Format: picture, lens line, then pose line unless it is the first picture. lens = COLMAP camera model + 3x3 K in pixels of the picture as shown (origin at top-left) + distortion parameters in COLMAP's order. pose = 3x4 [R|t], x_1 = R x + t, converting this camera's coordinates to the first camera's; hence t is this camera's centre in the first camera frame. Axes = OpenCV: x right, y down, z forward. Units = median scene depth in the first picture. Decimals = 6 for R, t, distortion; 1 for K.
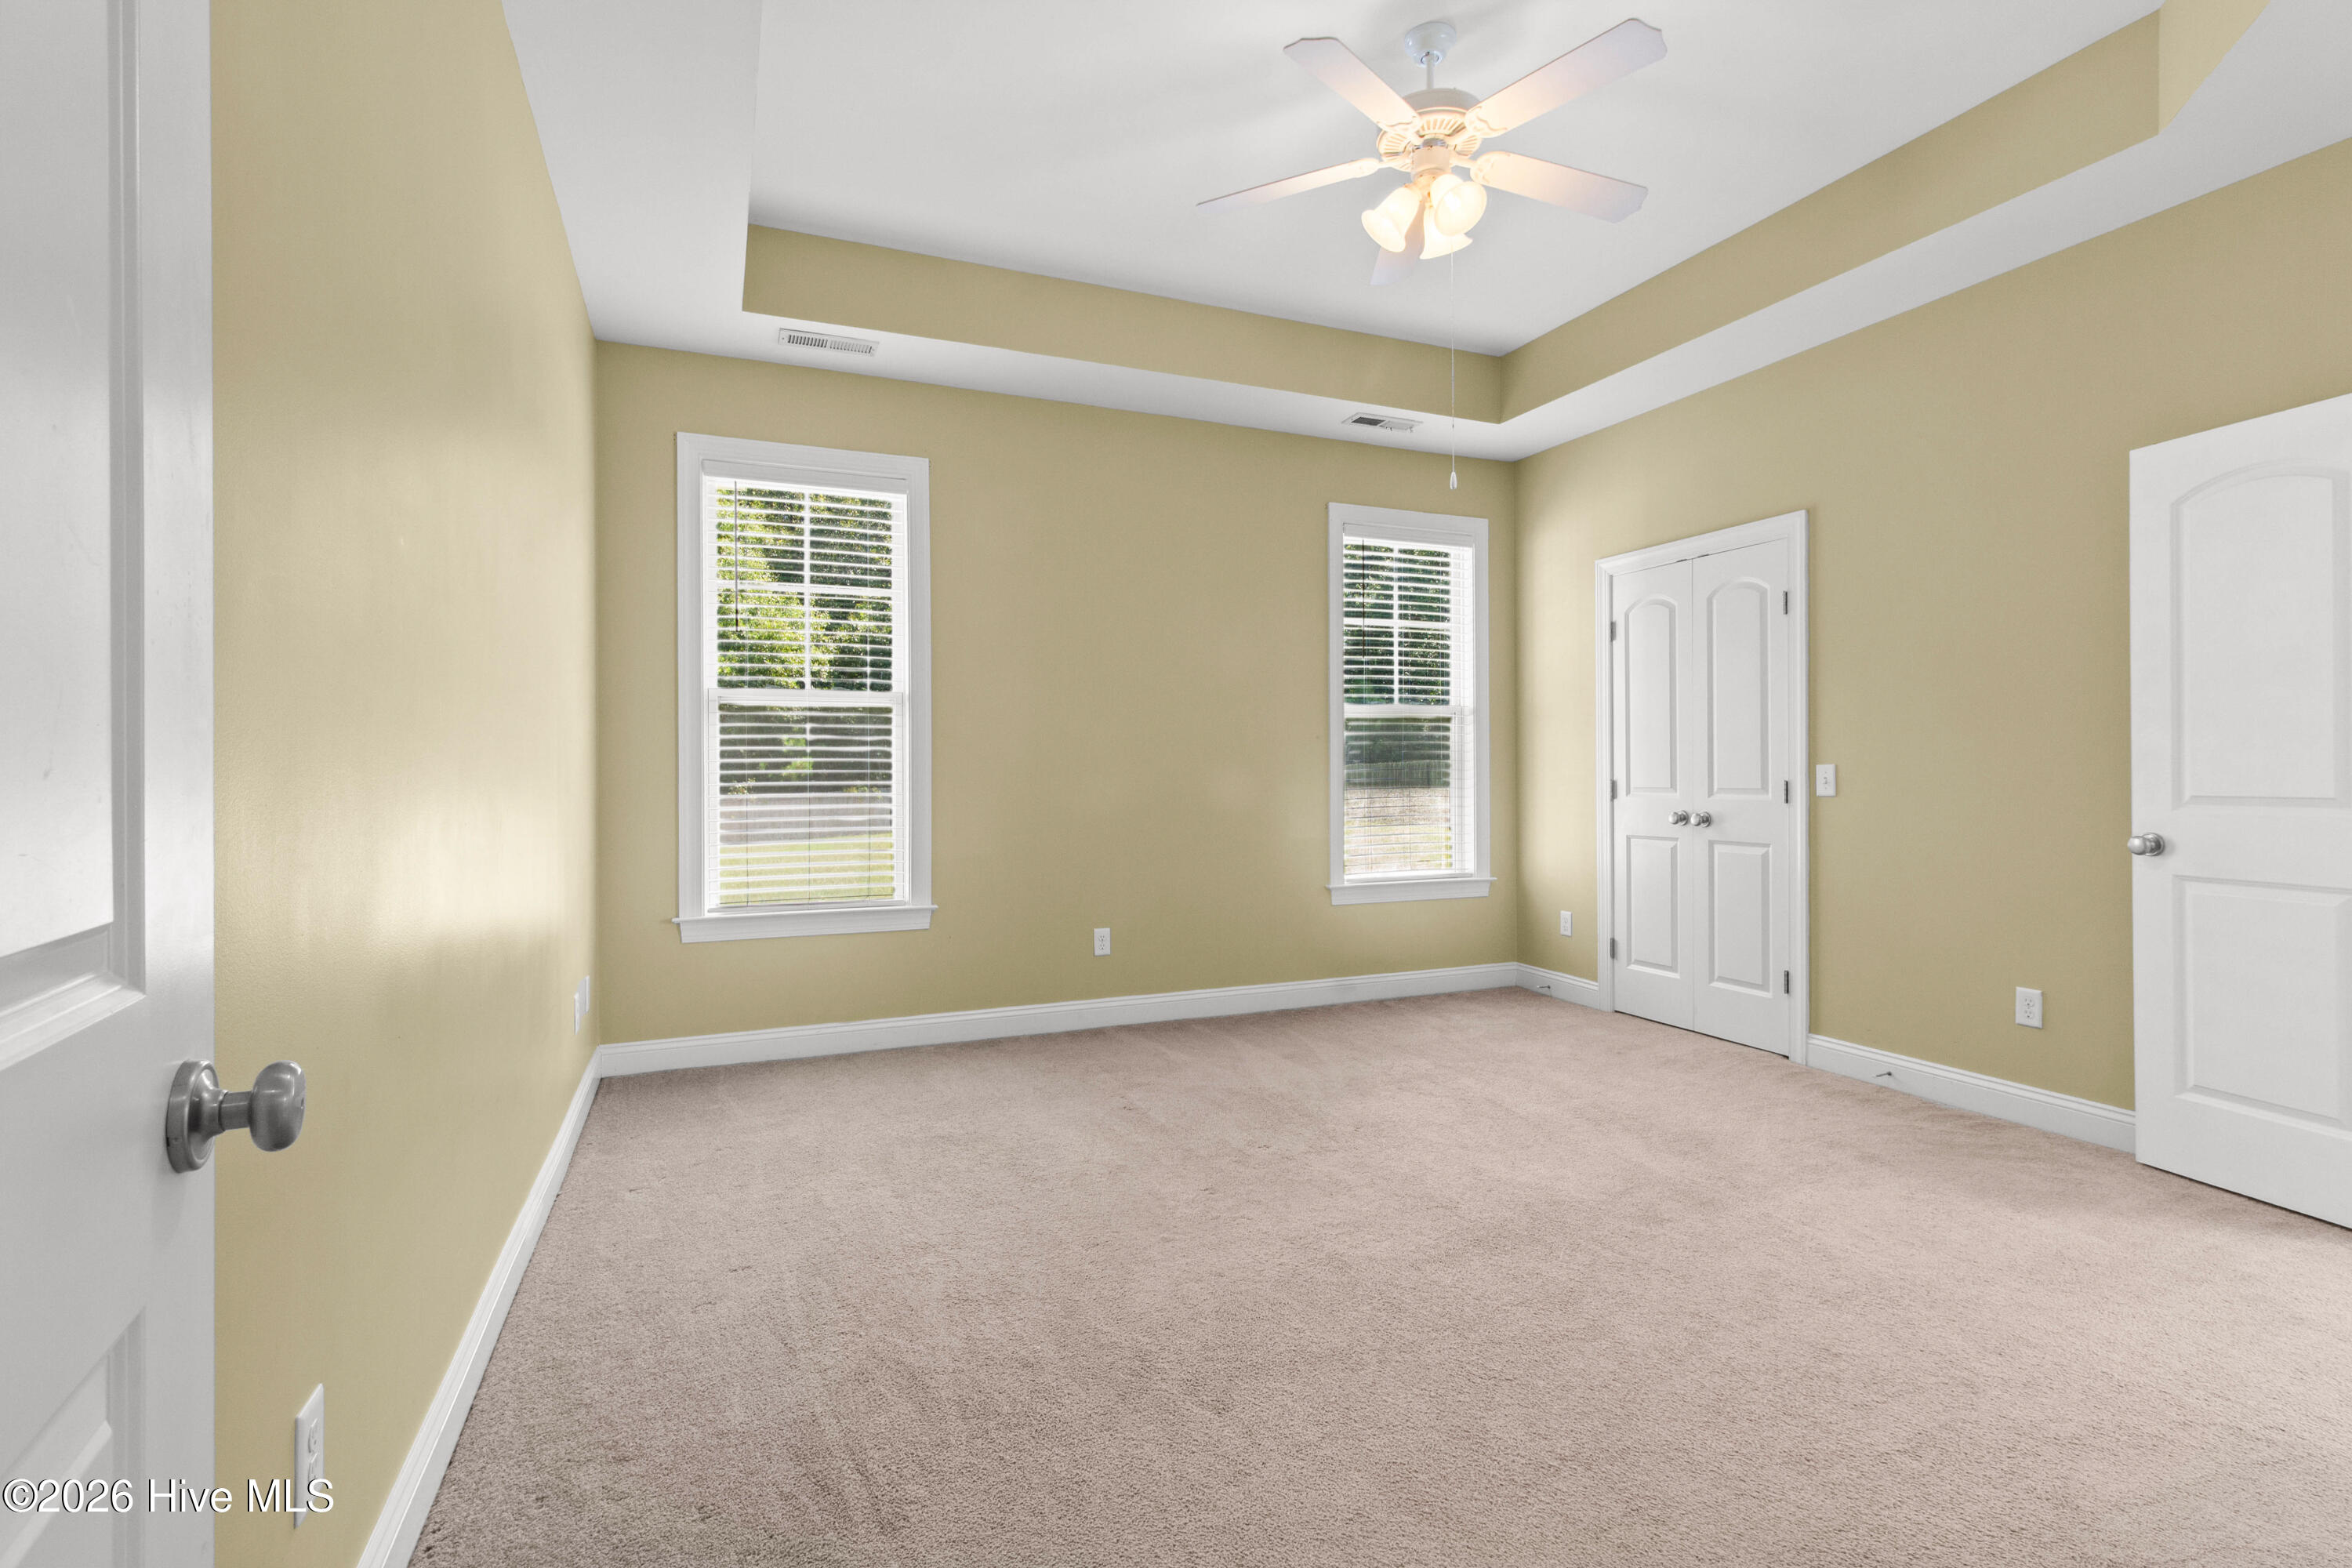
lens RADIAL K [[1091.5, 0, 1162.5], [0, 1091.5, 763.7], [0, 0, 1]] dist [0.000436, -0.000858]
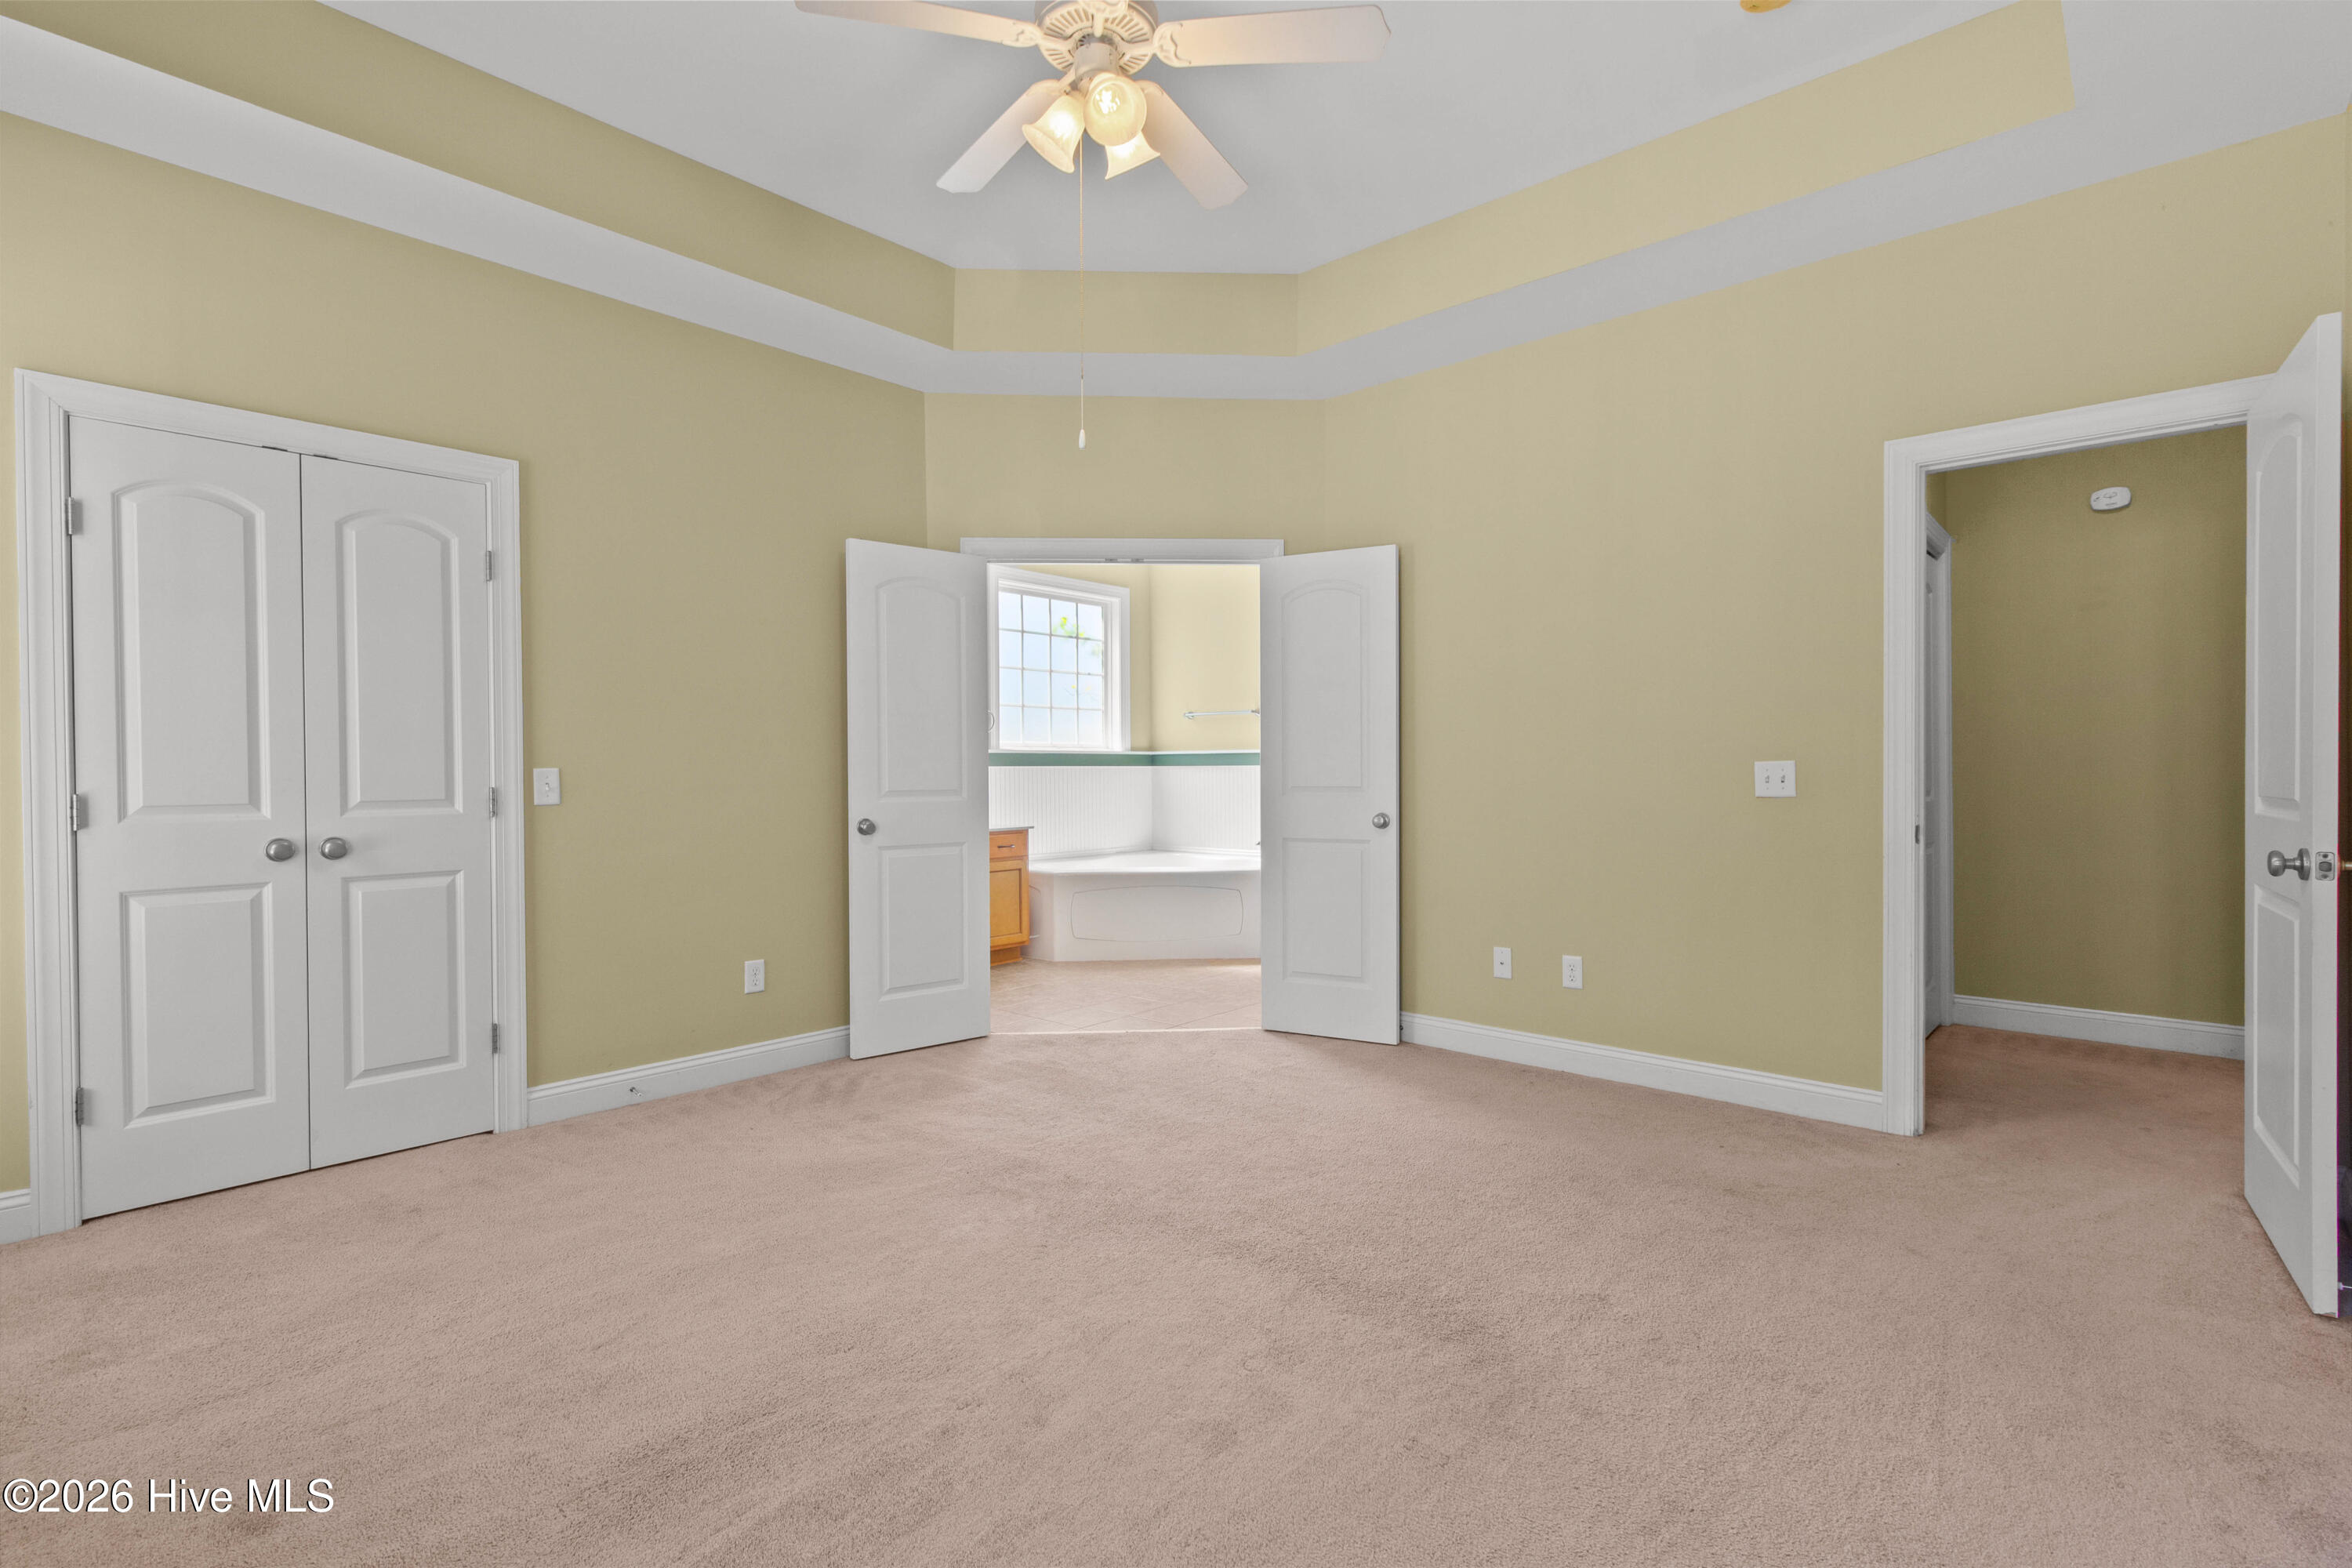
lens RADIAL K [[1091.5, 0, 1153.2], [0, 1091.5, 780.3], [0, 0, 1]] dist [0.000436, -0.000858]
pose [[-0.438143, 0.008160, 0.898868, -0.337733], [0.007020, 0.999959, -0.005656, 0.016513], [-0.898878, 0.003832, -0.438182, 0.844351]]
